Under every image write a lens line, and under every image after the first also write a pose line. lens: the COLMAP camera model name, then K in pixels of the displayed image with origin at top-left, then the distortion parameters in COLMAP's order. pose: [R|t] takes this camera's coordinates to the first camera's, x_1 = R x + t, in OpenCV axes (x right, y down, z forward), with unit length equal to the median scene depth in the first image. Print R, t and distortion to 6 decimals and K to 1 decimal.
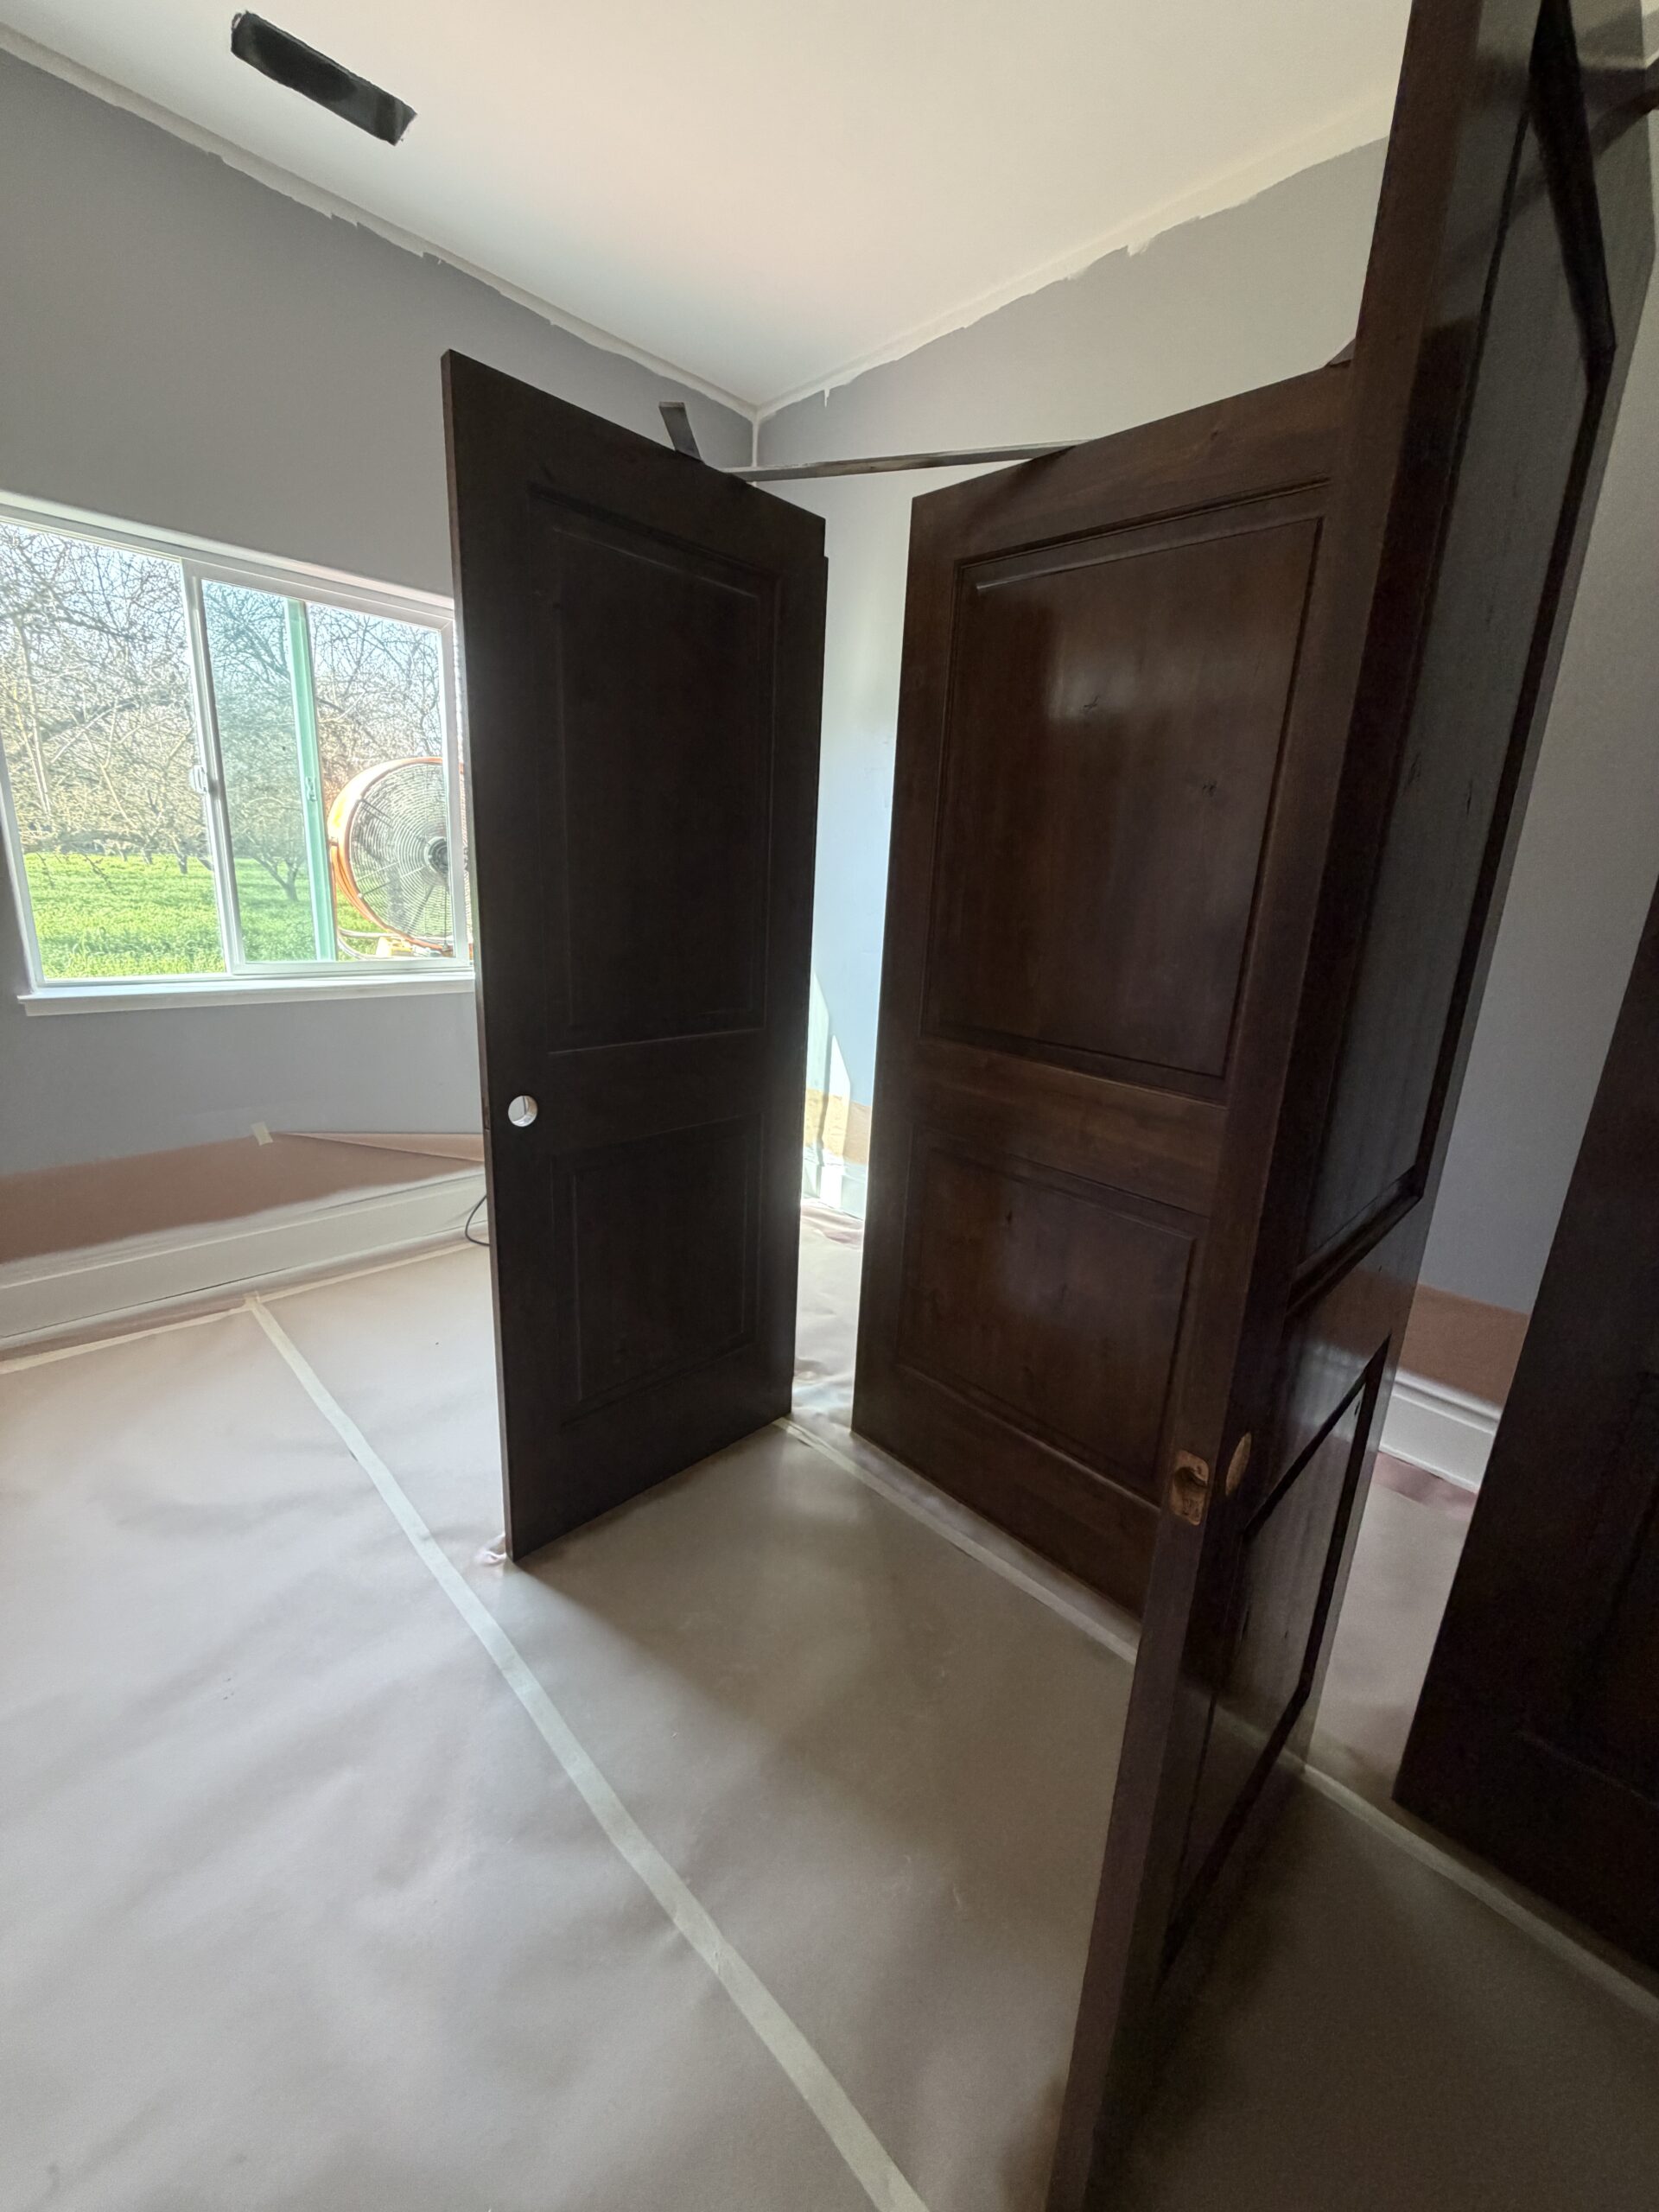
lens RADIAL K [[879.0, 0, 829.5], [0, 879.0, 1106.0], [0, 0, 1]] dist [-0.001324, -0.000402]
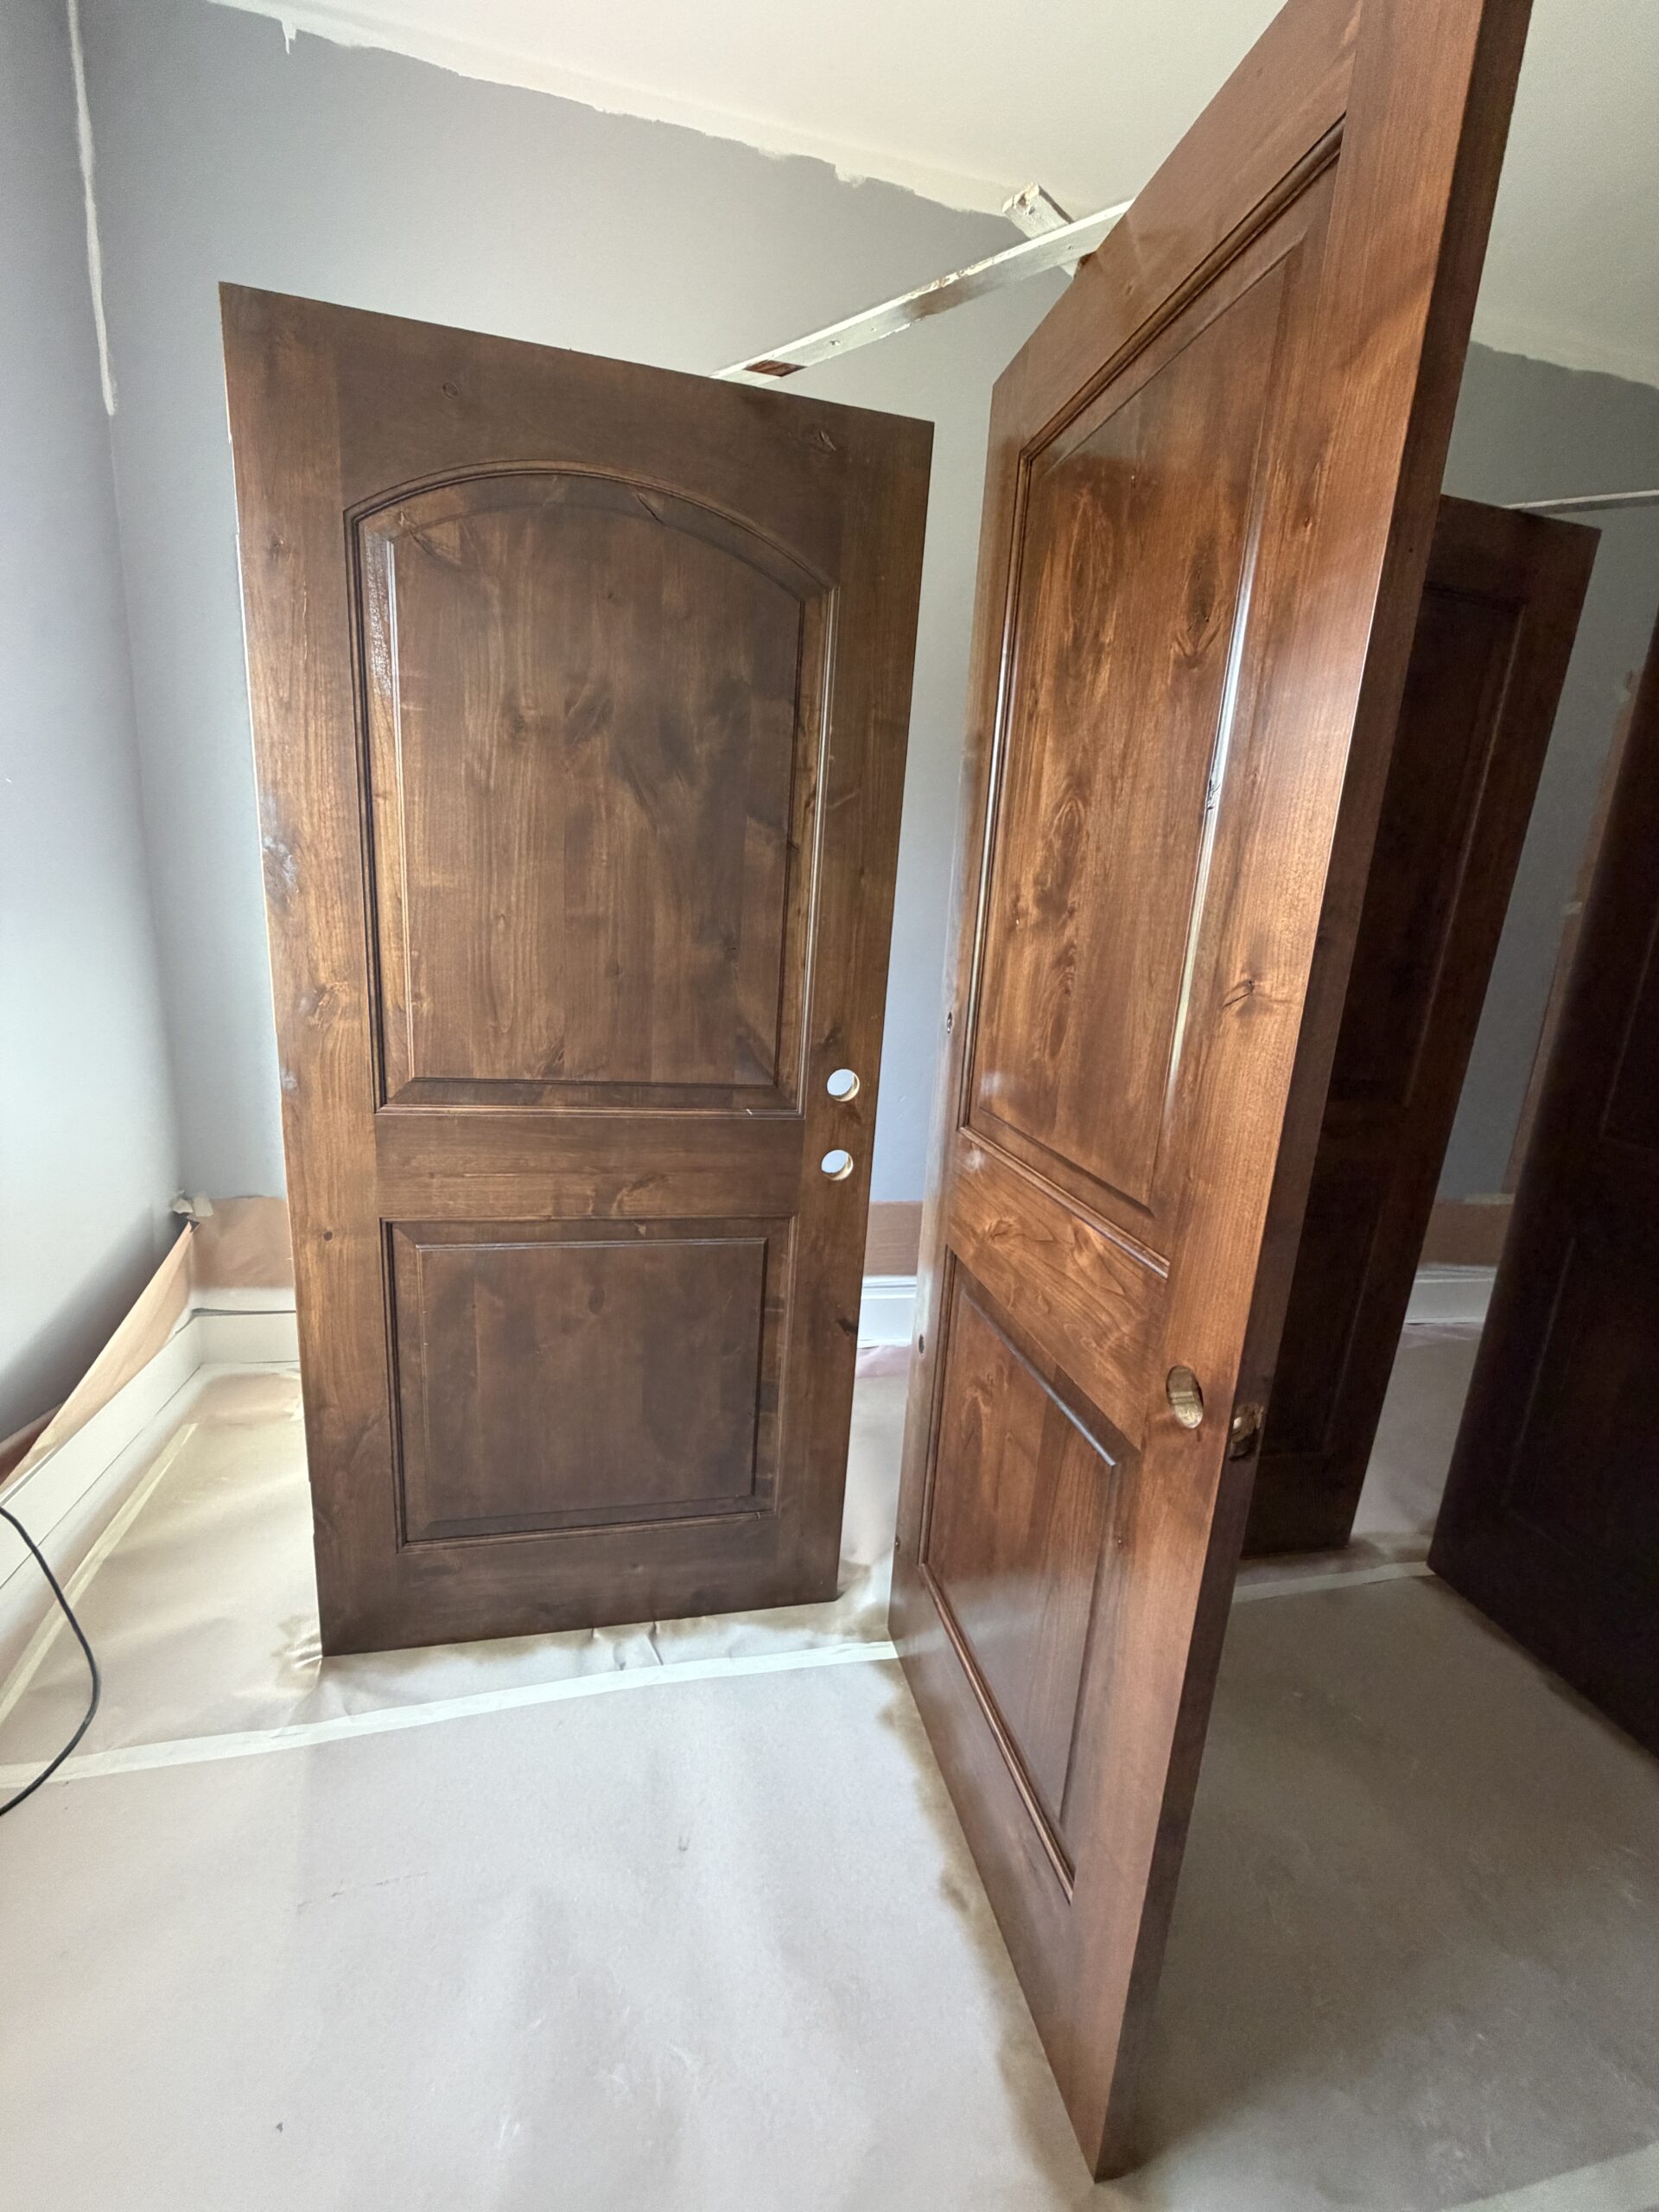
lens RADIAL K [[901.7, 0, 827.6], [0, 901.7, 1083.1], [0, 0, 1]] dist [0.000118, 0.000008]
pose [[0.535436, -0.195429, 0.821654, -0.550233], [0.176267, 0.977294, 0.117583, -0.179141], [-0.825977, 0.081872, 0.557726, 0.544699]]
